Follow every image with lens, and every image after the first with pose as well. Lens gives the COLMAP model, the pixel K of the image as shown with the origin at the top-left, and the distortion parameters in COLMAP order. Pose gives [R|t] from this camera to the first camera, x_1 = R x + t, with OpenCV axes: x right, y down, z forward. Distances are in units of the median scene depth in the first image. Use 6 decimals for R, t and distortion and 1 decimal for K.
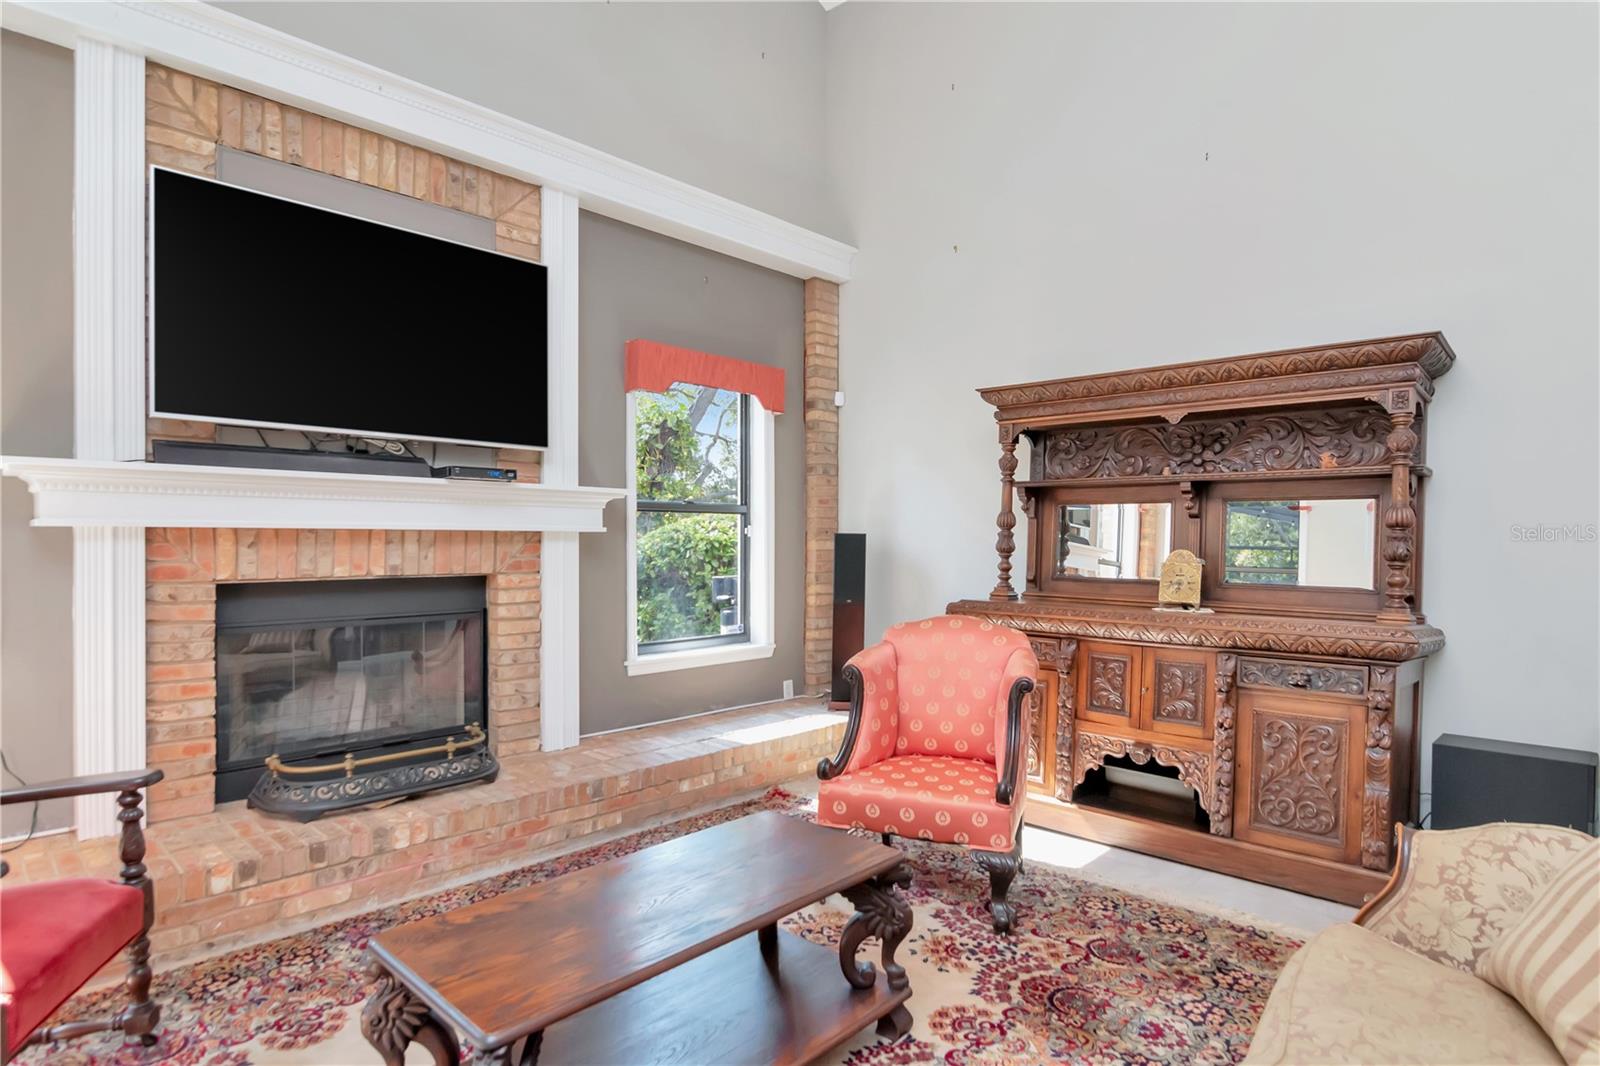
lens RADIAL K [[857.4, 0, 797.0], [0, 857.4, 546.5], [0, 0, 1]] dist [-0.011906, -0.000649]
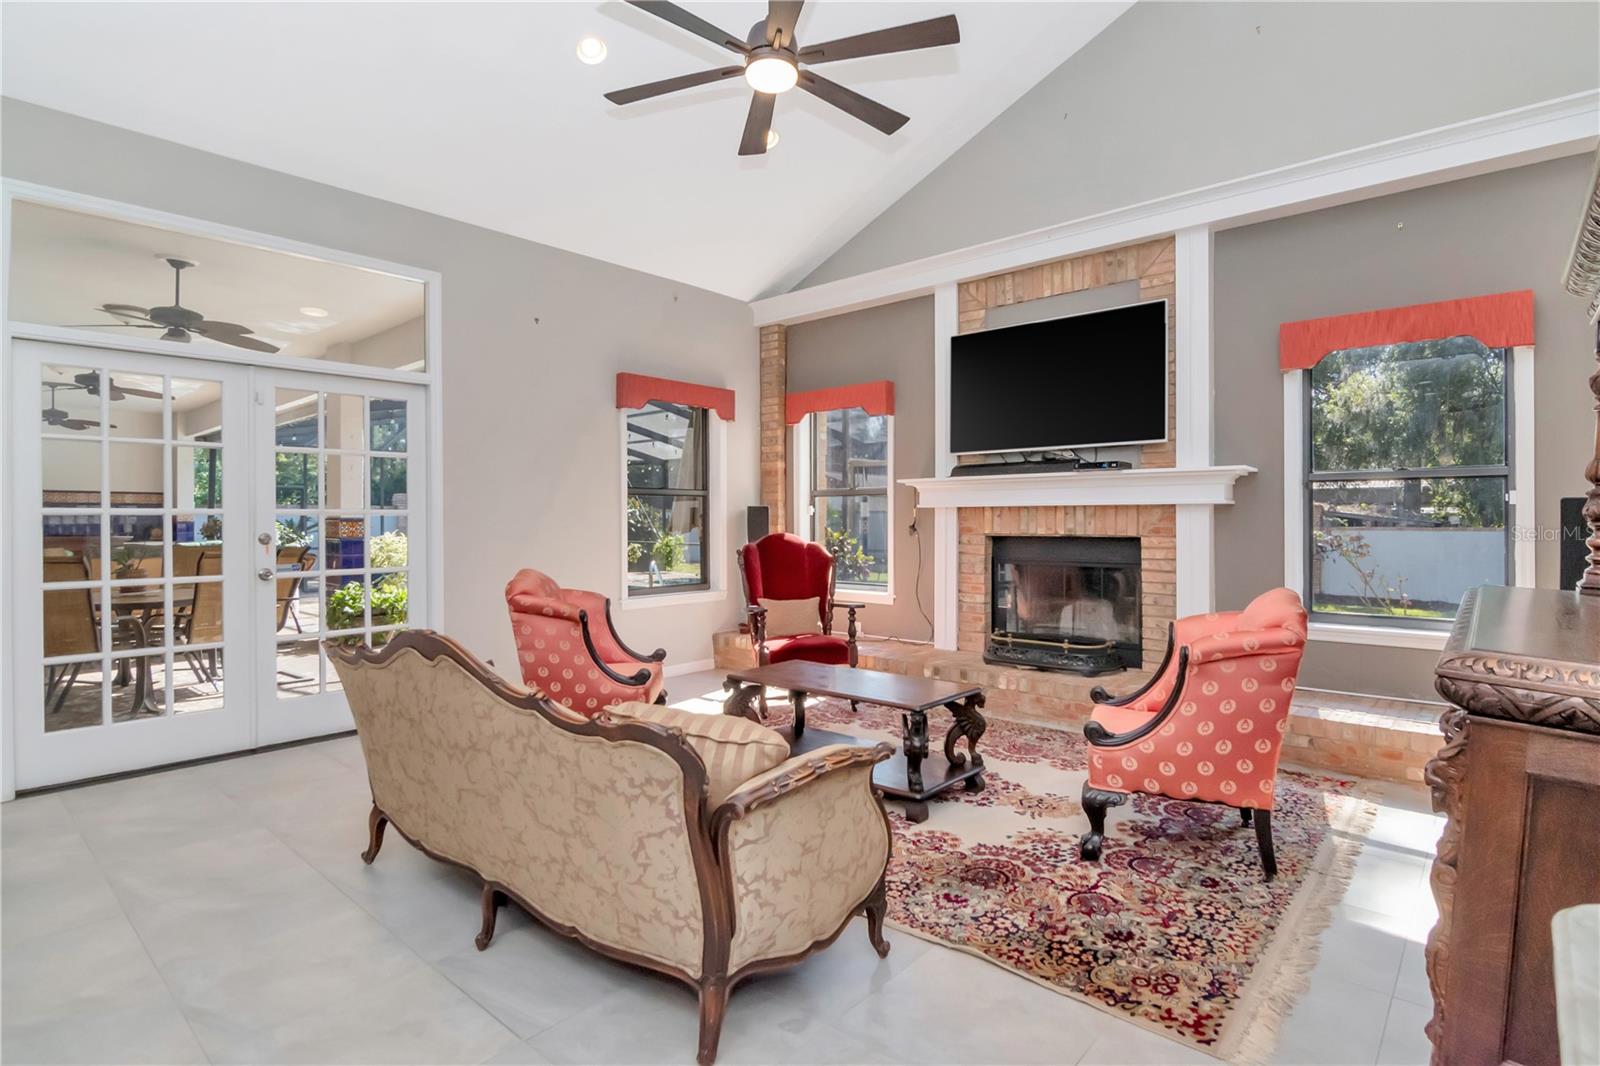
lens RADIAL K [[789.4, 0, 809.9], [0, 789.4, 512.9], [0, 0, 1]] dist [0.010913, -0.025333]
pose [[0.048703, -0.011345, -0.998749, 1.044860], [-0.005126, 0.999919, -0.011608, 0.013936], [0.998800, 0.005685, 0.048641, 0.487530]]
